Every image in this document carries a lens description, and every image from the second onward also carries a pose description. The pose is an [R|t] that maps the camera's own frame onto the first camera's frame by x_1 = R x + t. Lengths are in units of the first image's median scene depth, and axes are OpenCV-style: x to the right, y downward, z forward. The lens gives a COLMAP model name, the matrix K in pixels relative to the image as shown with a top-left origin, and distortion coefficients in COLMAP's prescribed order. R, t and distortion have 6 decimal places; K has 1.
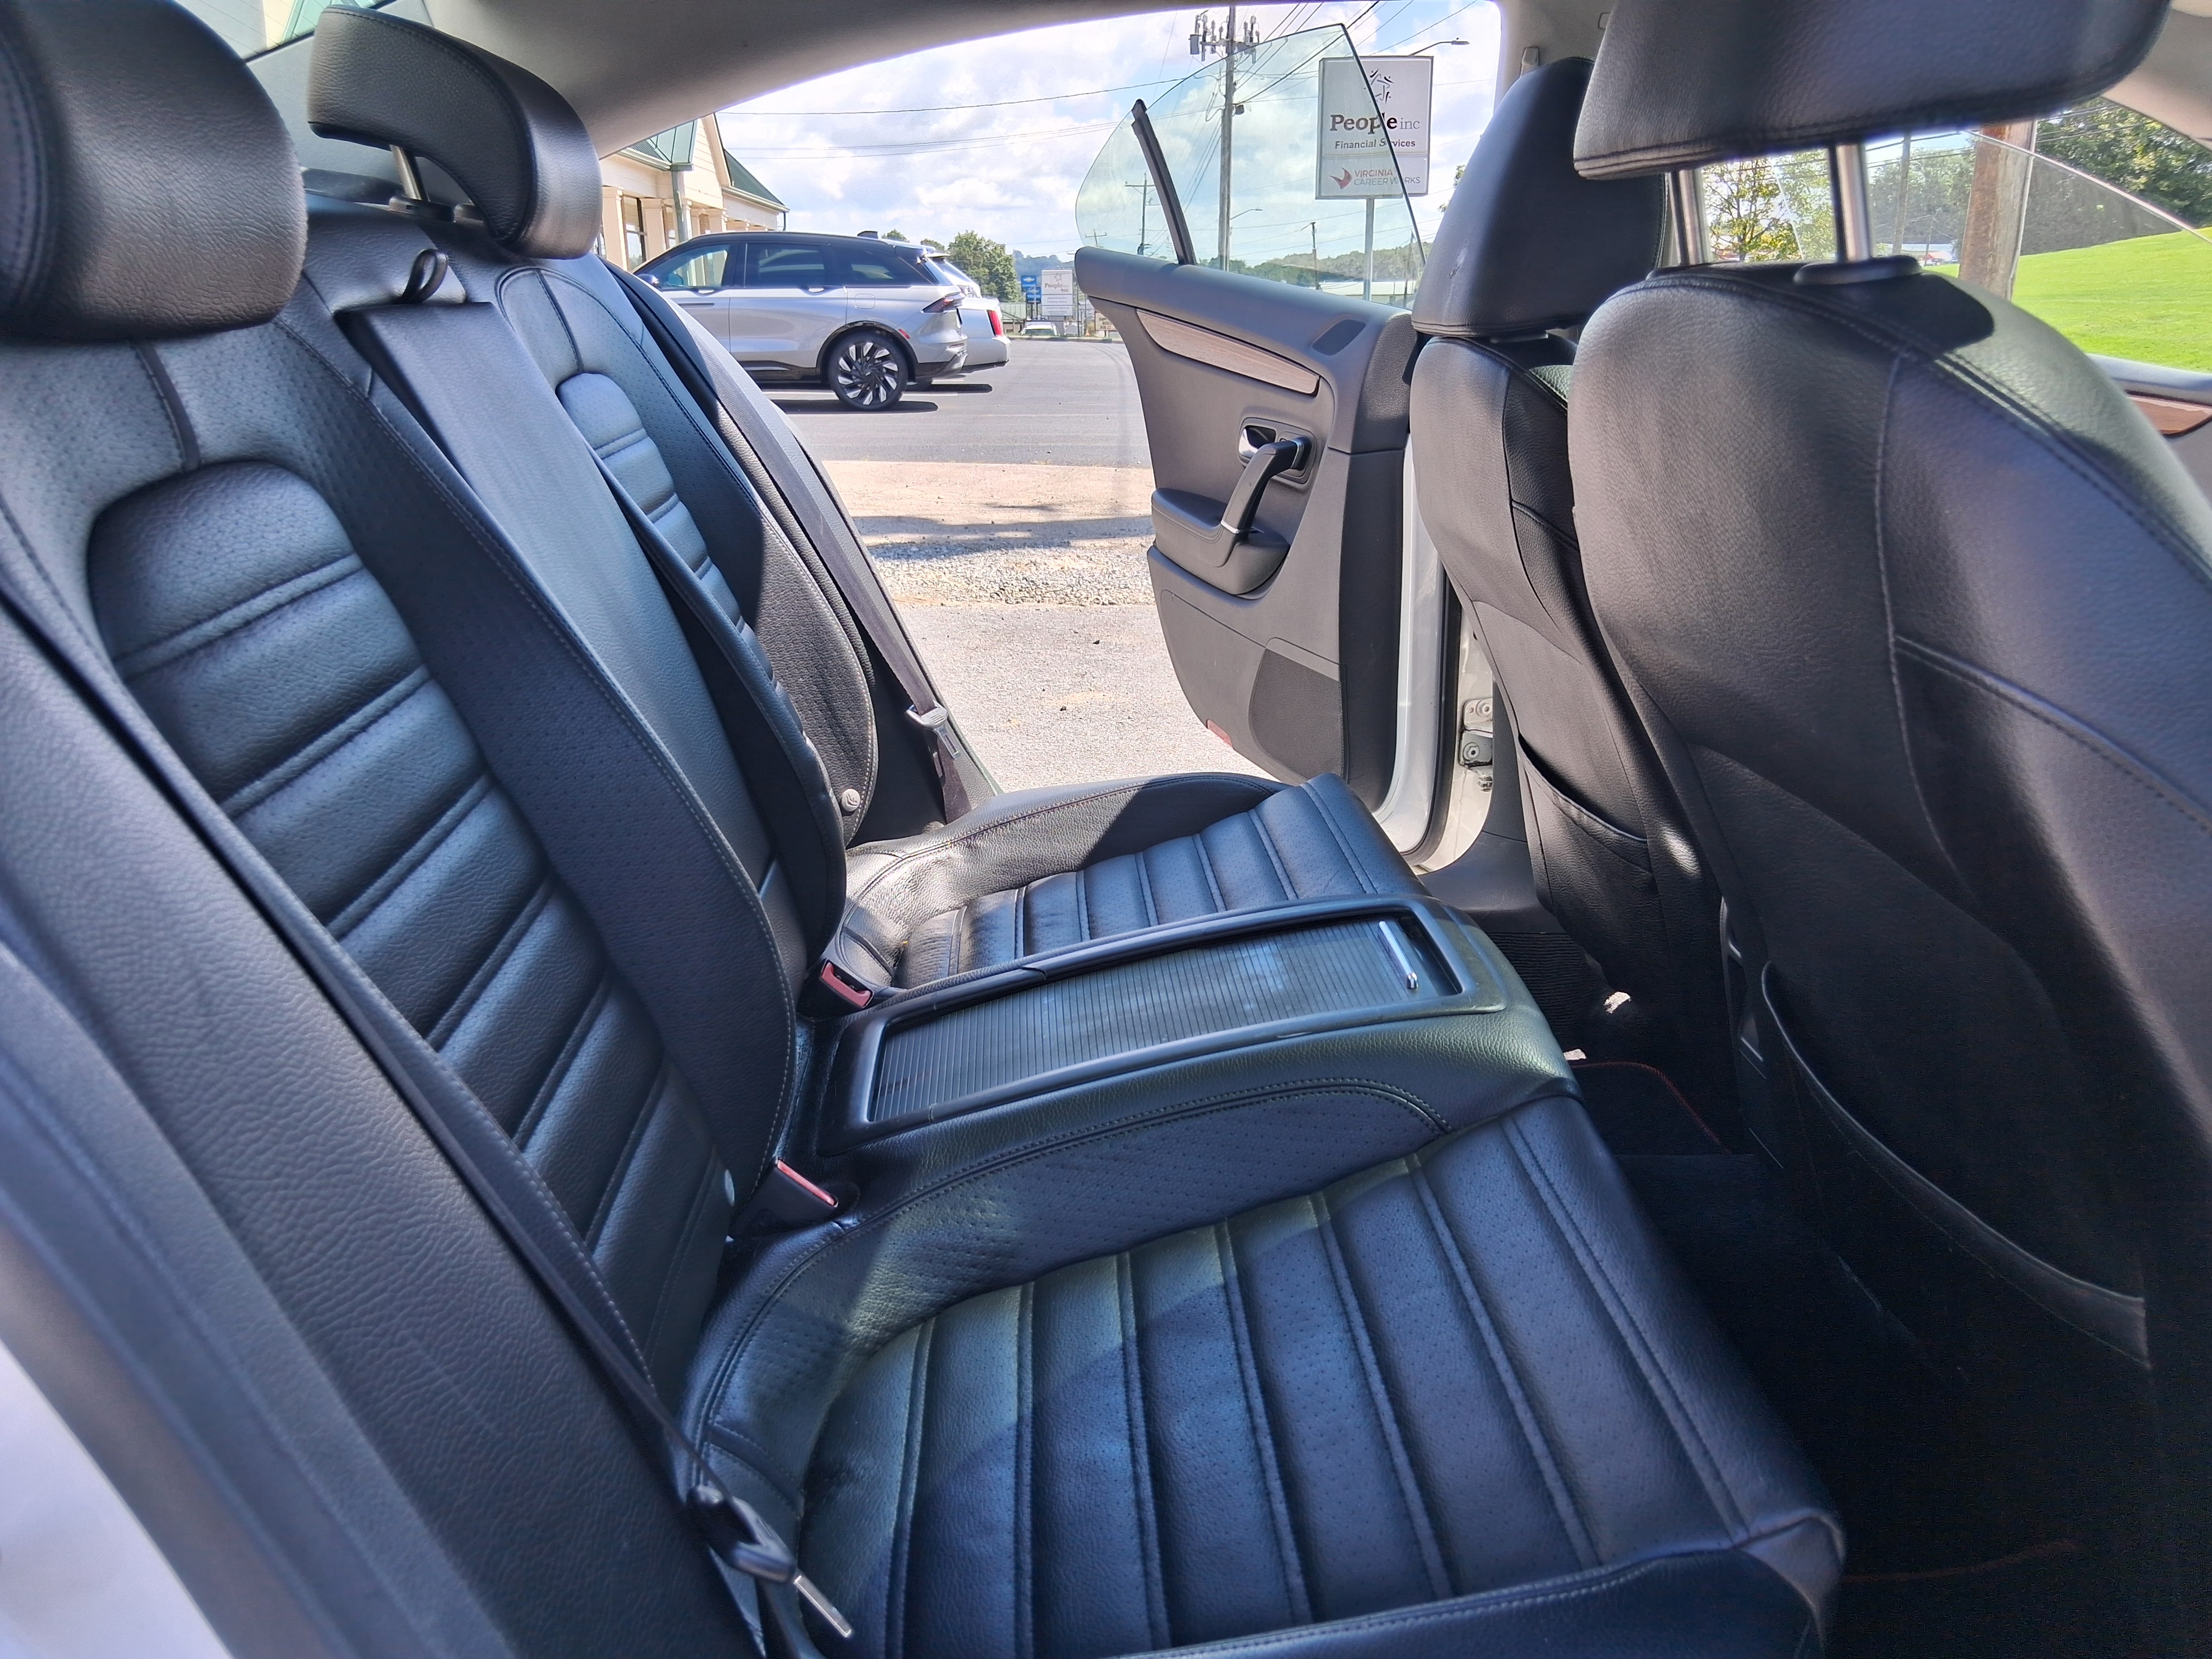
lens RADIAL K [[1679.5, 0, 1110.4], [0, 1679.5, 825.6], [0, 0, 1]] dist [0.043010, -0.091079]
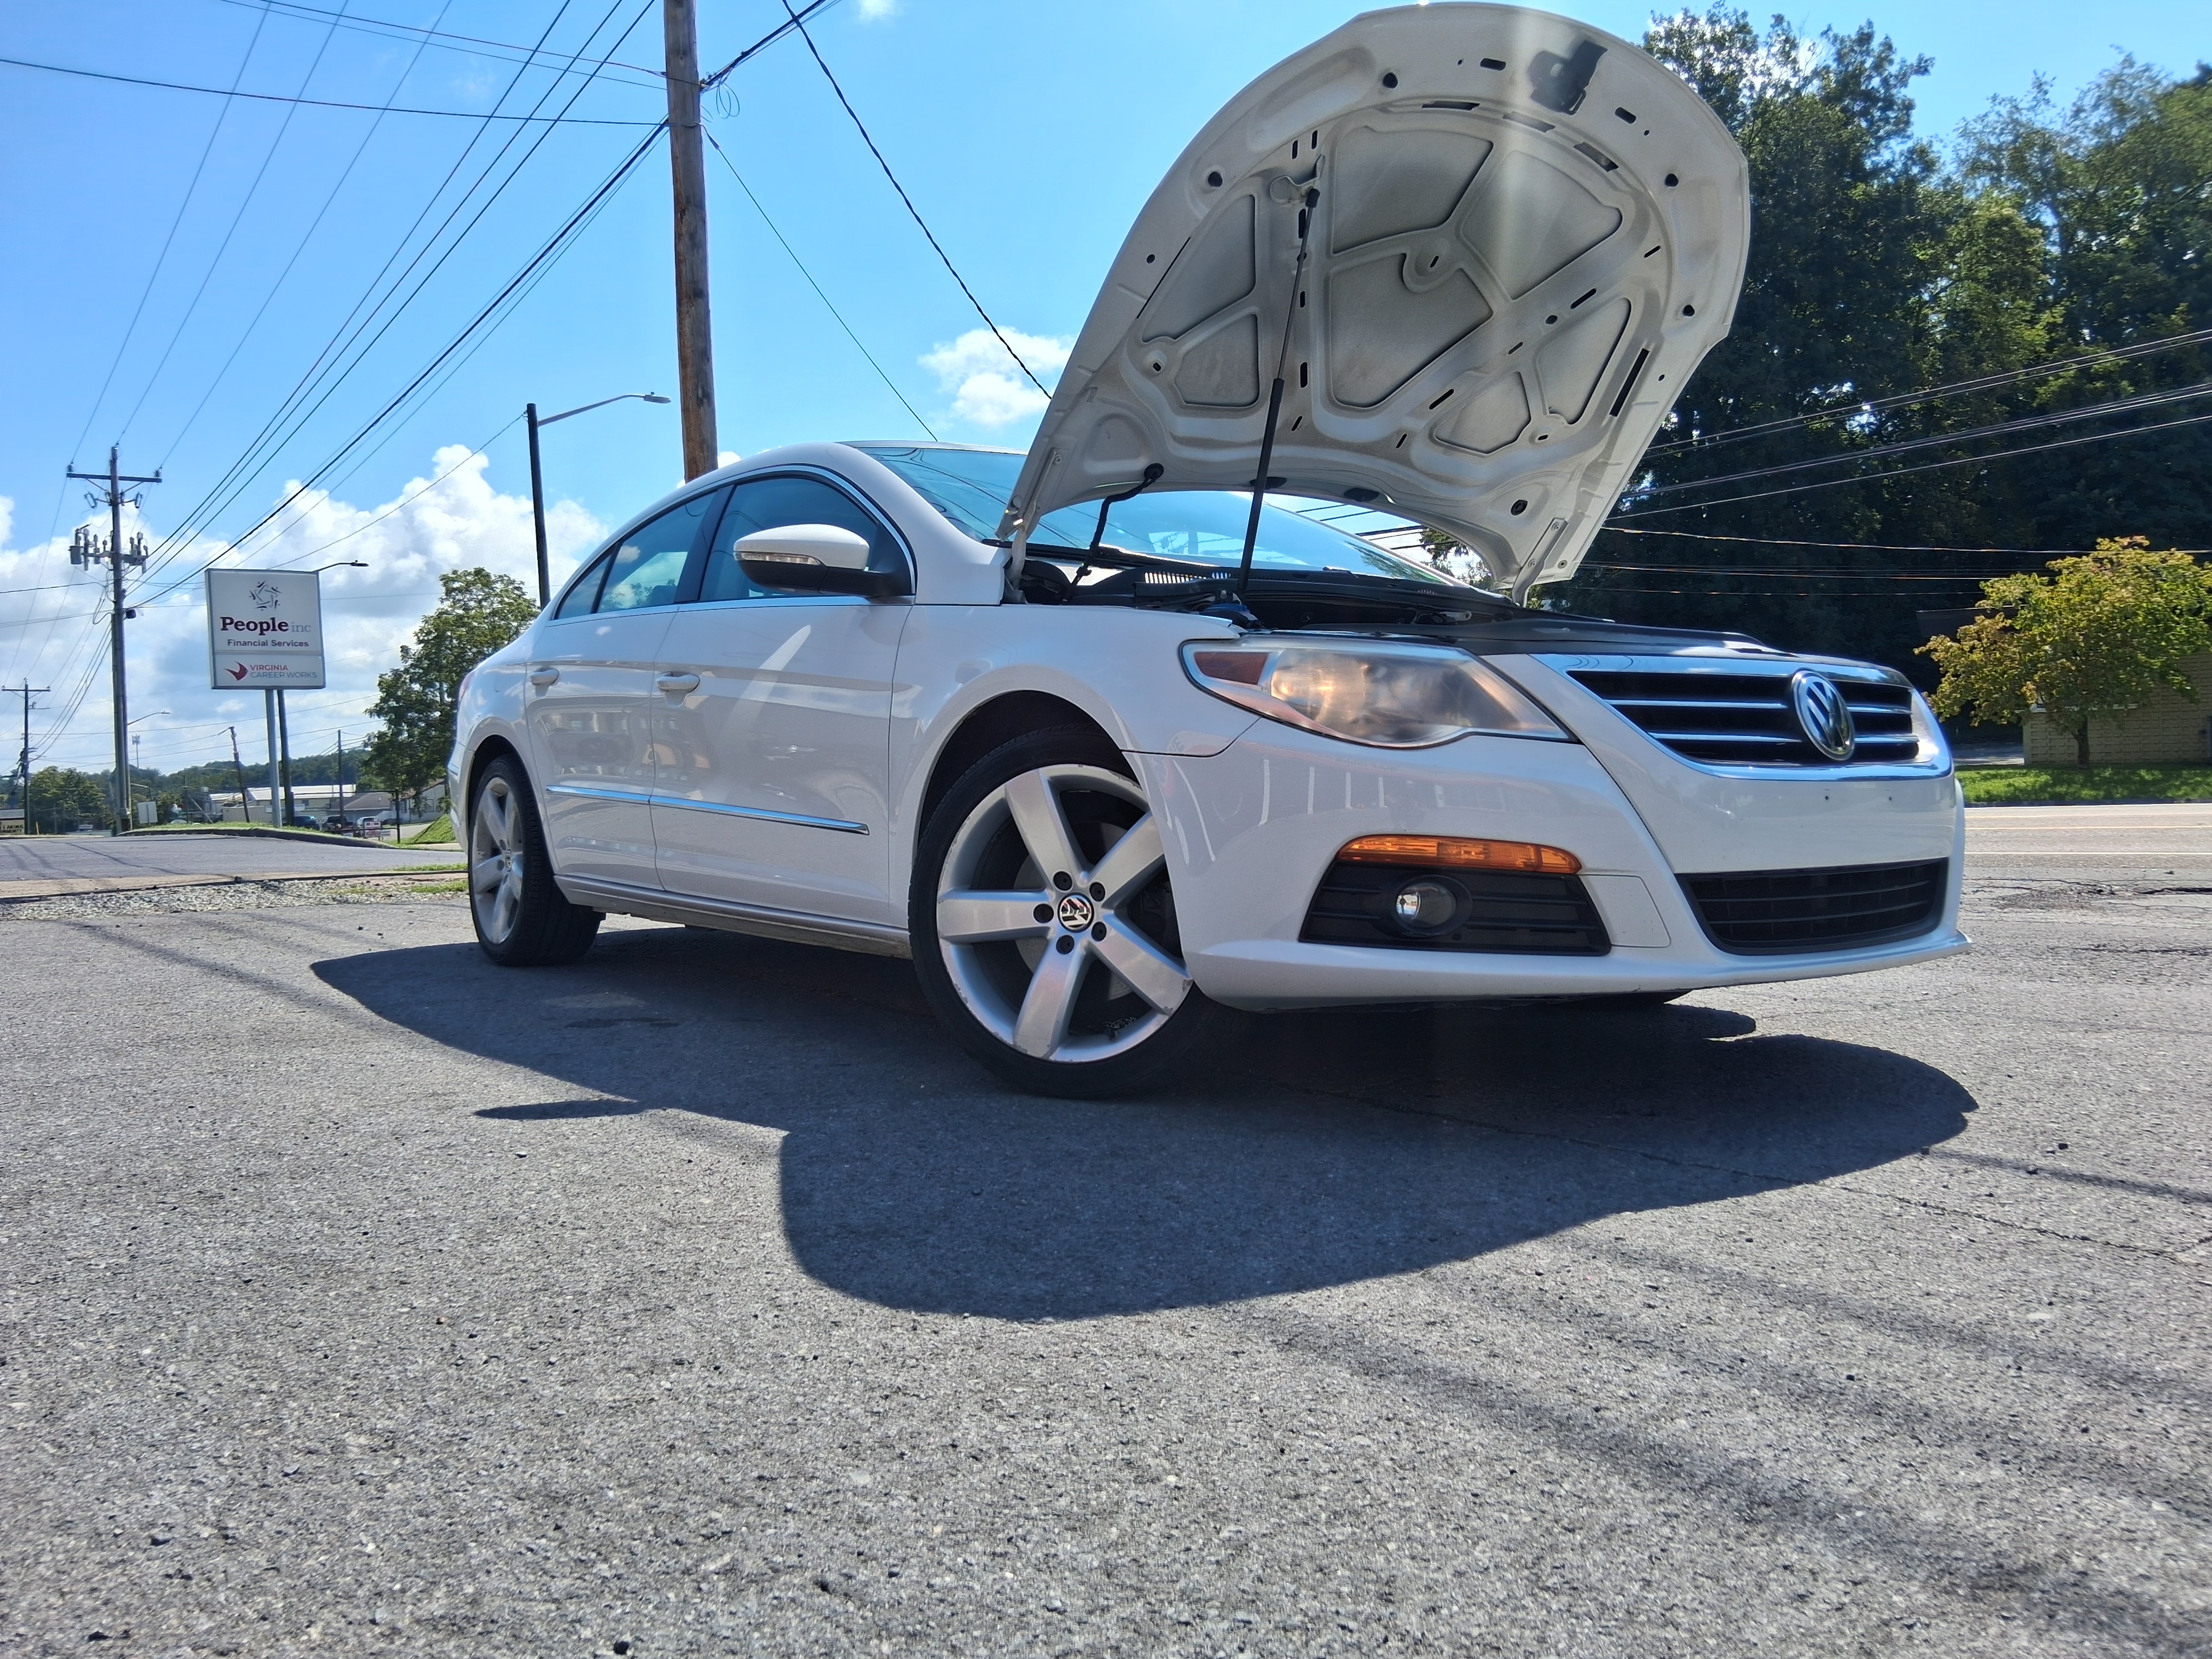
lens RADIAL K [[1679.5, 0, 1129.9], [0, 1679.5, 853.0], [0, 0, 1]] dist [0.043010, -0.091079]
pose [[0.824577, -0.037667, 0.564494, -0.010065], [0.189248, 0.958666, -0.212473, 0.075785], [-0.533158, 0.282030, 0.797622, -0.161362]]
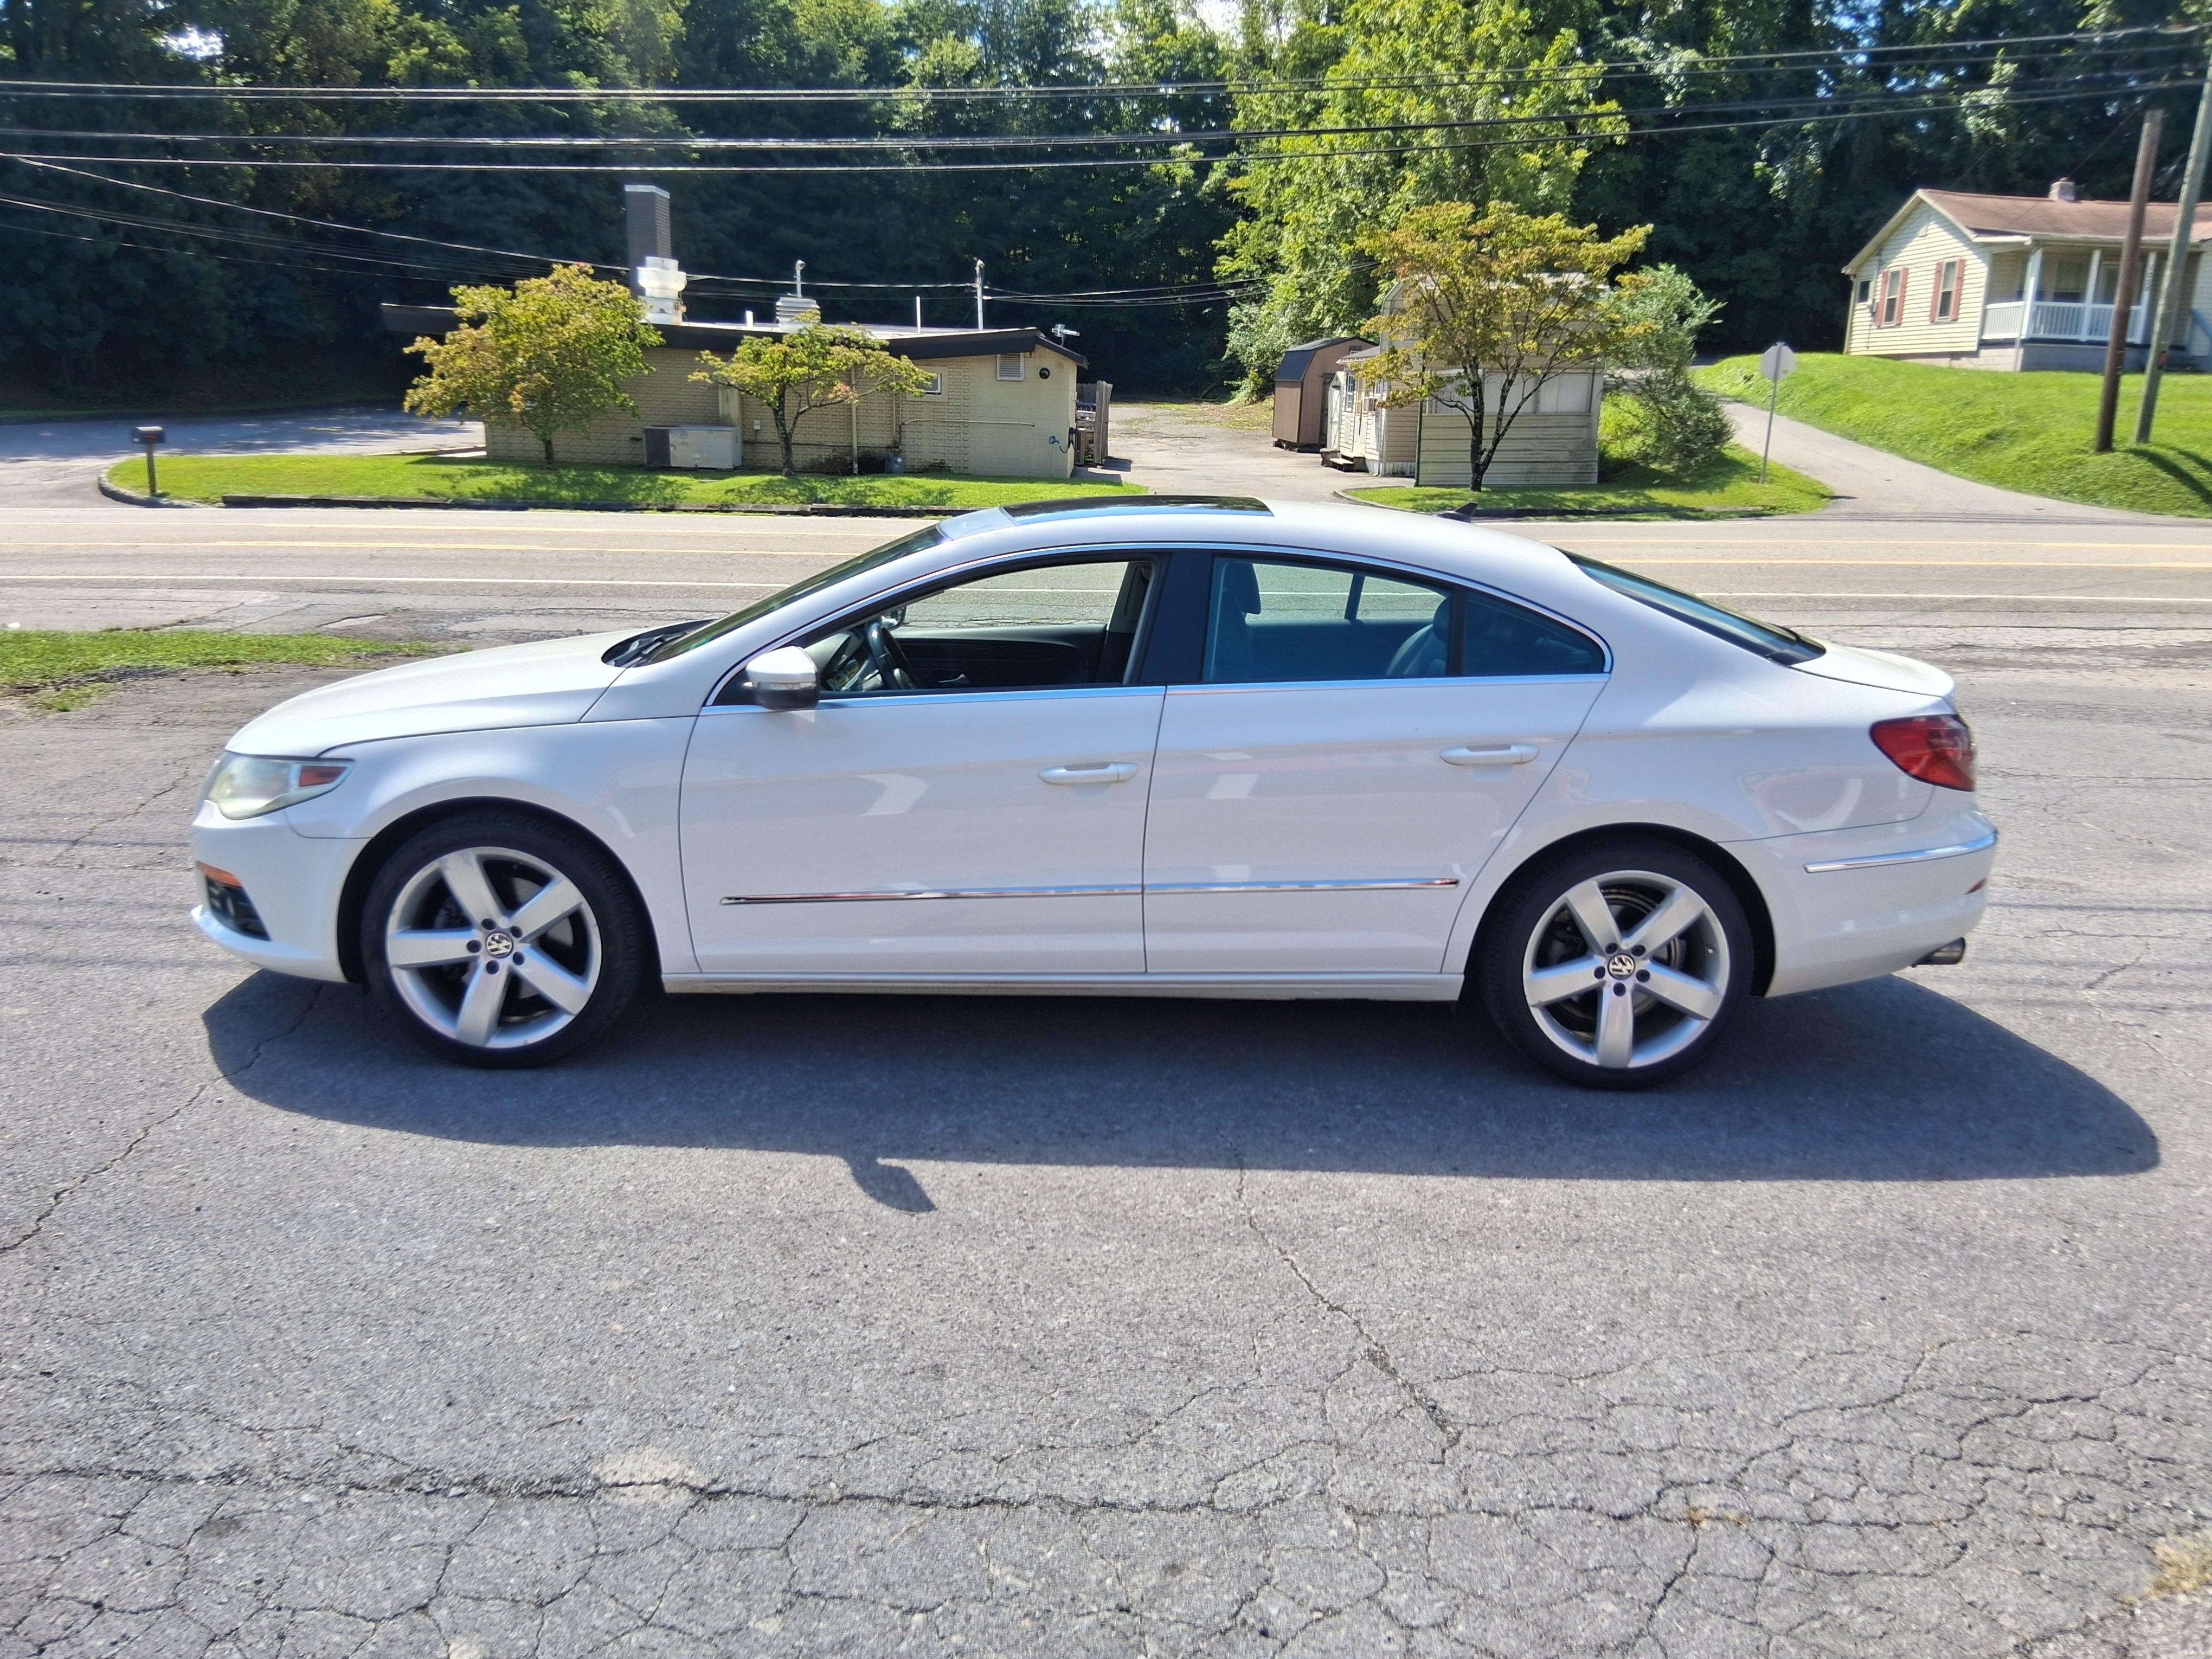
lens RADIAL K [[1679.5, 0, 1129.2], [0, 1679.5, 849.5], [0, 0, 1]] dist [0.043010, -0.091079]
pose [[0.015788, -0.238150, 0.971100, -0.186804], [0.264630, 0.937583, 0.225628, -0.001122], [-0.964221, 0.253420, 0.077824, -0.073000]]
